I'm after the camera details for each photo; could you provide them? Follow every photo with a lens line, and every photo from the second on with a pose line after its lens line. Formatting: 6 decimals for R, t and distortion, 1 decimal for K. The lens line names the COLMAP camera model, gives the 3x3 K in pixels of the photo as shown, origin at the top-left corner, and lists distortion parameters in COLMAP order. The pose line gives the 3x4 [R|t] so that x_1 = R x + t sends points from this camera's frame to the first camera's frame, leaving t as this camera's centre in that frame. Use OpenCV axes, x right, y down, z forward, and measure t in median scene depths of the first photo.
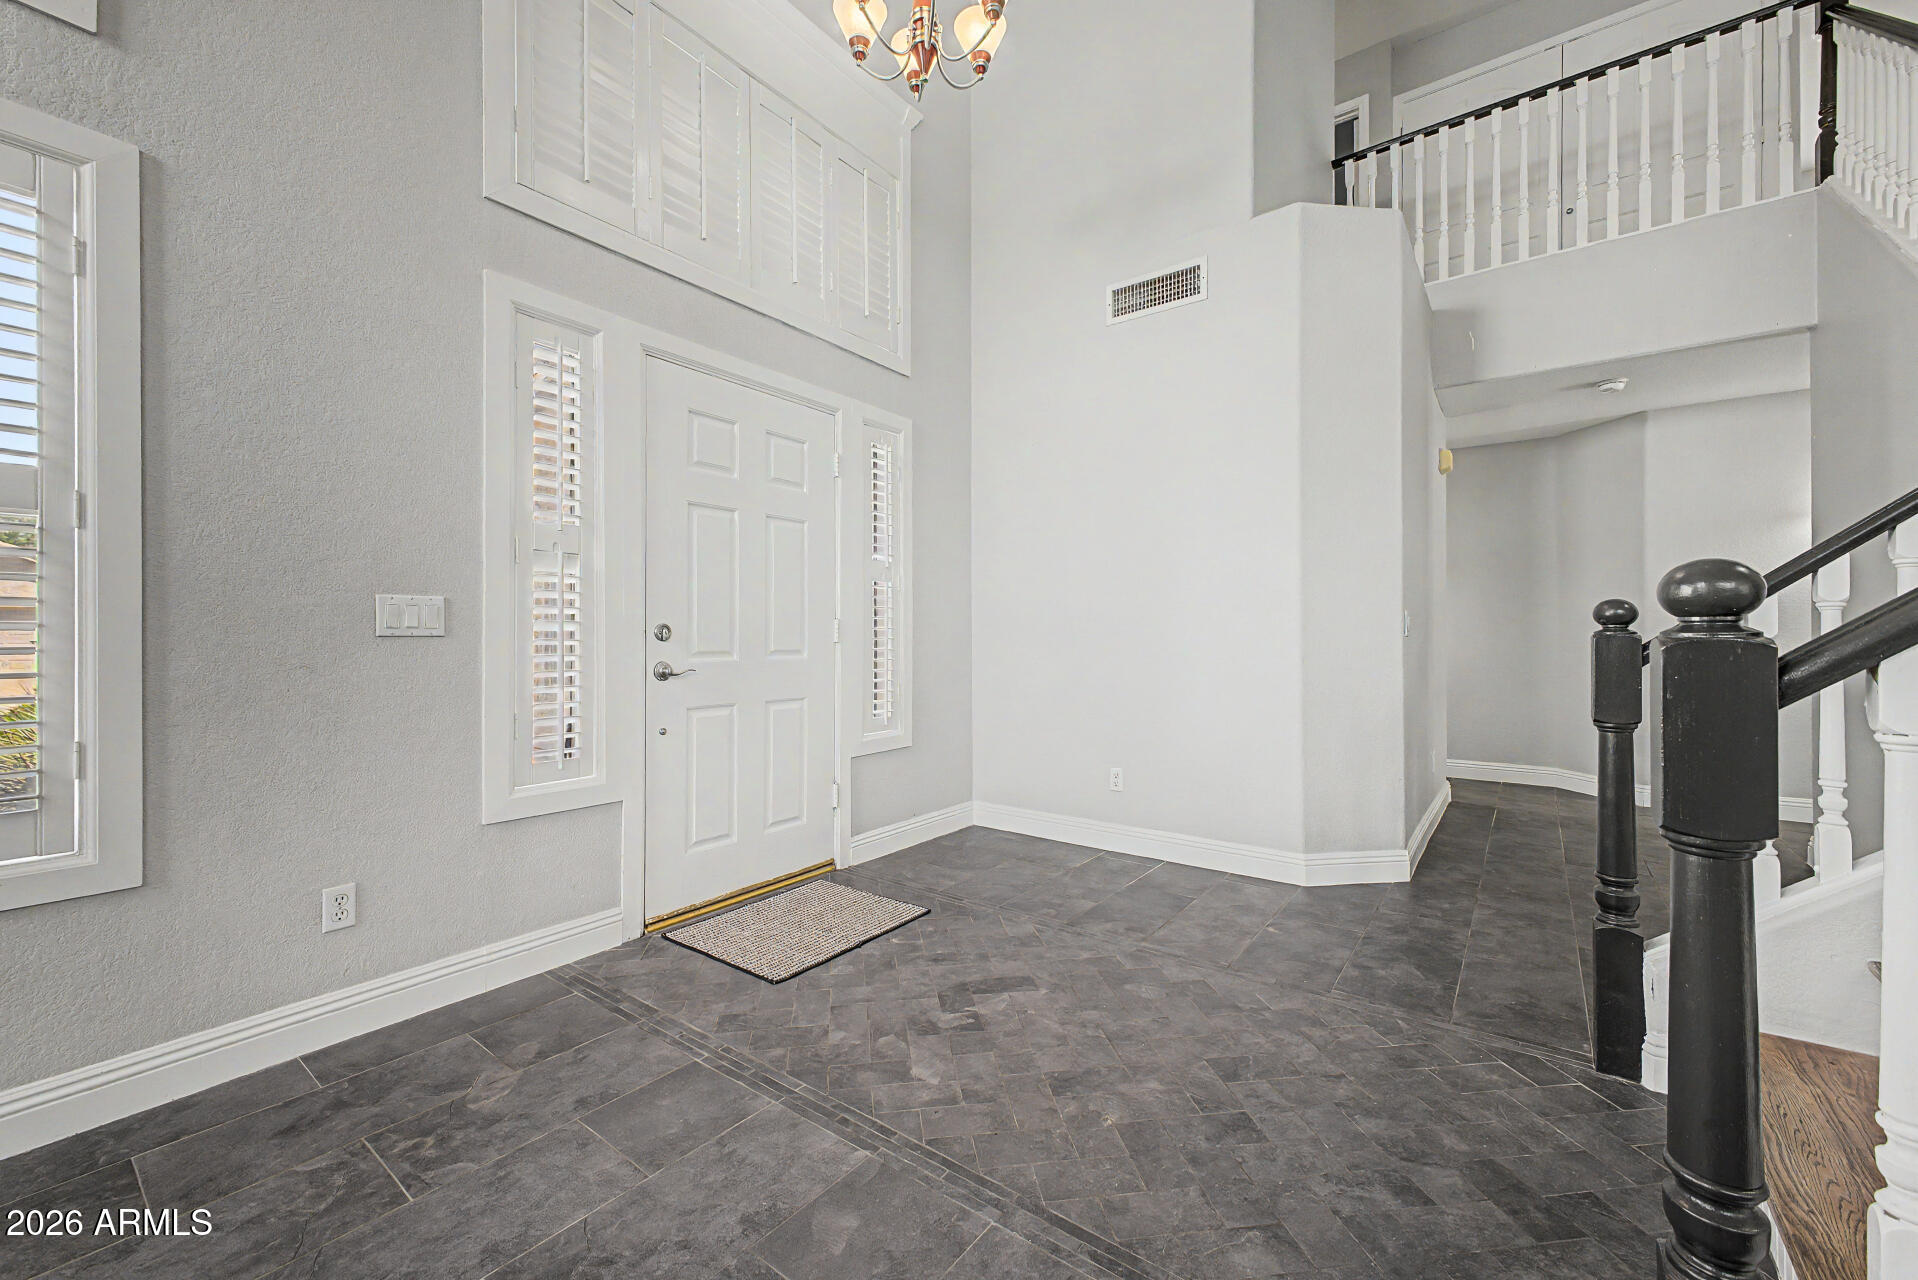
lens RADIAL K [[807.6, 0, 959.0], [0, 807.6, 640.0], [0, 0, 1]] dist [-0.000869, -0.000077]
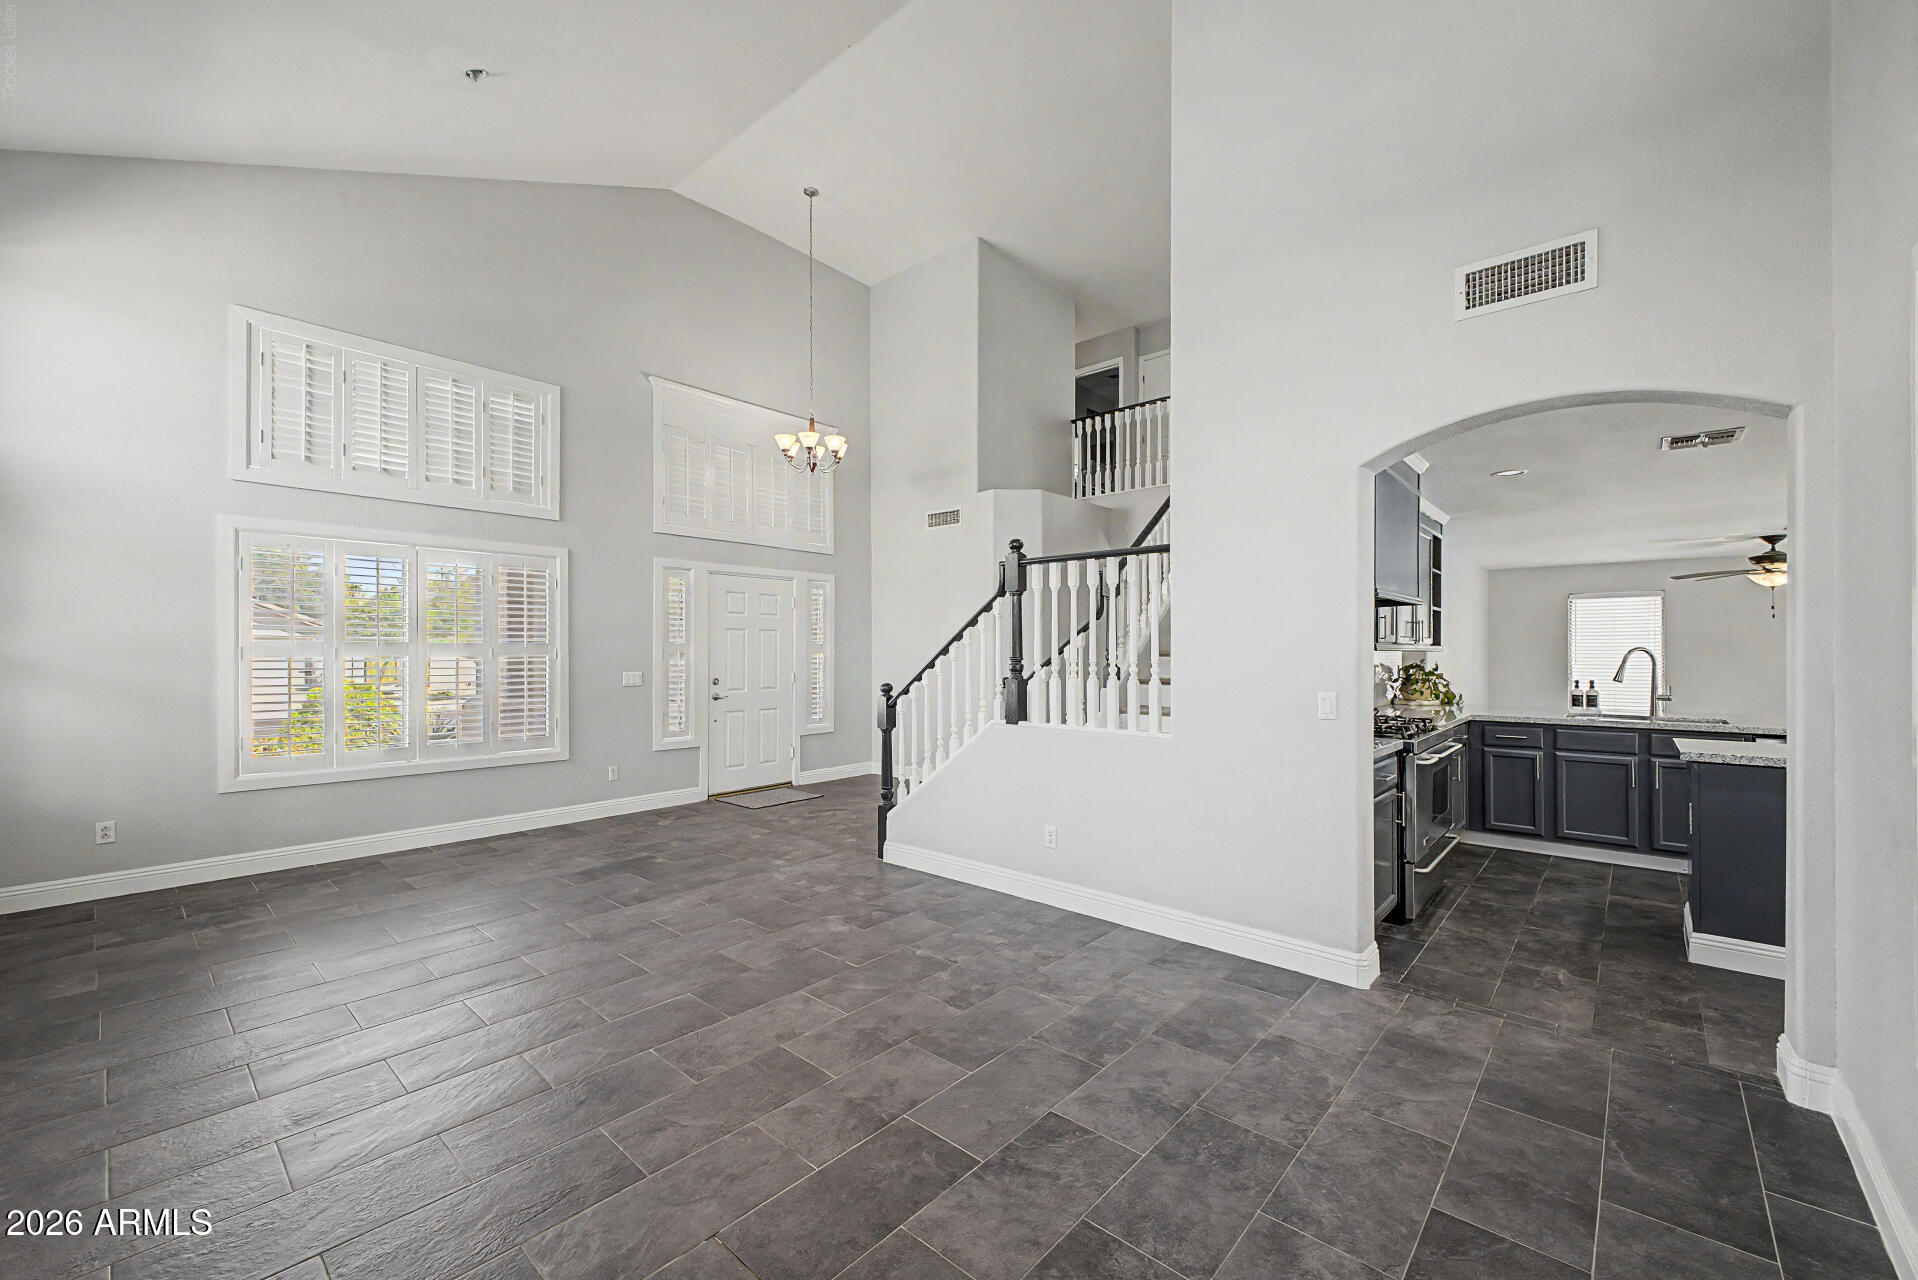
lens RADIAL K [[779.2, 0, 959.0], [0, 779.2, 640.0], [0, 0, 1]] dist [-0.000683, -0.000016]
pose [[0.998797, 0.000044, -0.049040, 0.414468], [-0.000781, 0.999887, -0.015015, -0.085329], [0.049034, 0.015035, 0.998684, -1.130042]]
